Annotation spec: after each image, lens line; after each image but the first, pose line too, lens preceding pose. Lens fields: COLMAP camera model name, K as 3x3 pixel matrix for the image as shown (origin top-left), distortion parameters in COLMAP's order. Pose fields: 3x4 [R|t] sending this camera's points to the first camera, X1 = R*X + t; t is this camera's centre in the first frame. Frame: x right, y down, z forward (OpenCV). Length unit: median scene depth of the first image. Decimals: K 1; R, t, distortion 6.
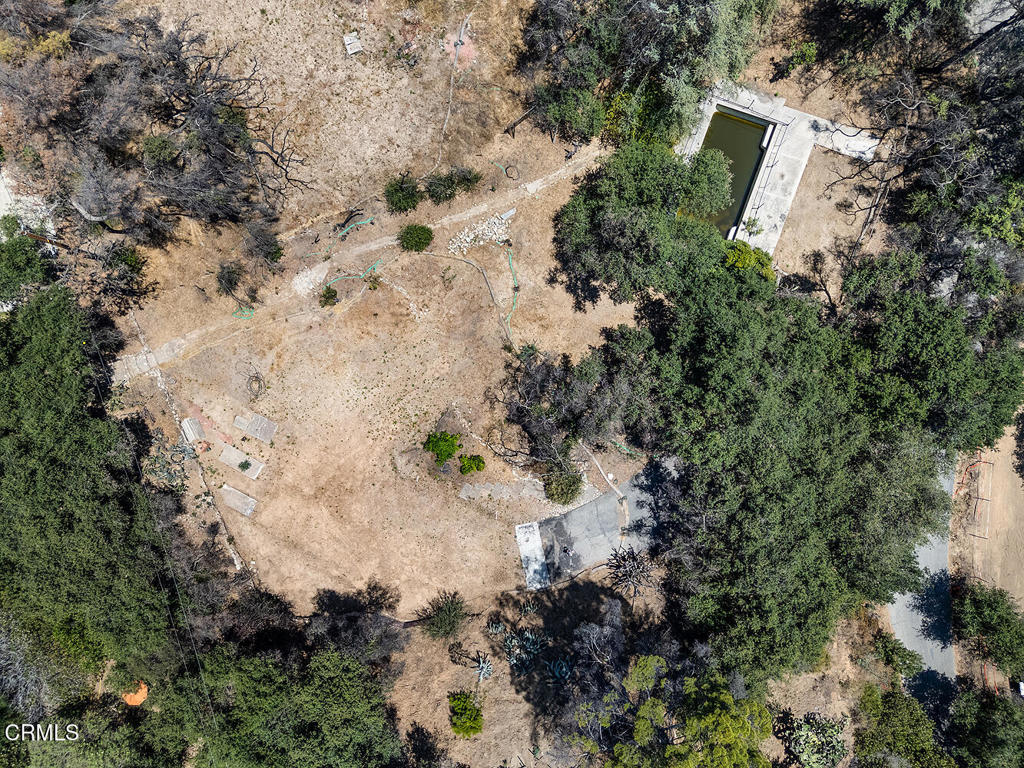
lens RADIAL K [[716.6, 0, 512.0], [0, 716.6, 384.0], [0, 0, 1]] dist [0.000149, 0.000031]
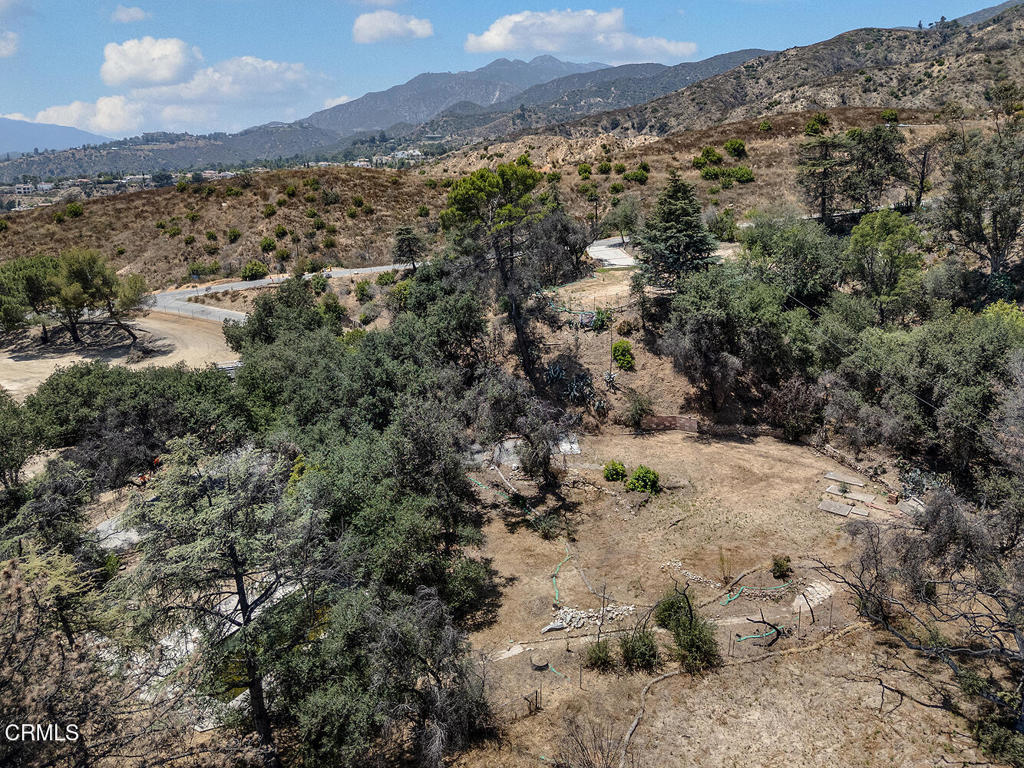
lens RADIAL K [[716.6, 0, 512.0], [0, 716.6, 384.0], [0, 0, 1]] dist [0.000149, 0.000031]
pose [[-0.981241, 0.005345, 0.192712, -0.111252], [0.180312, -0.328278, 0.927211, -0.863528], [0.068219, 0.944566, 0.321156, 0.510517]]
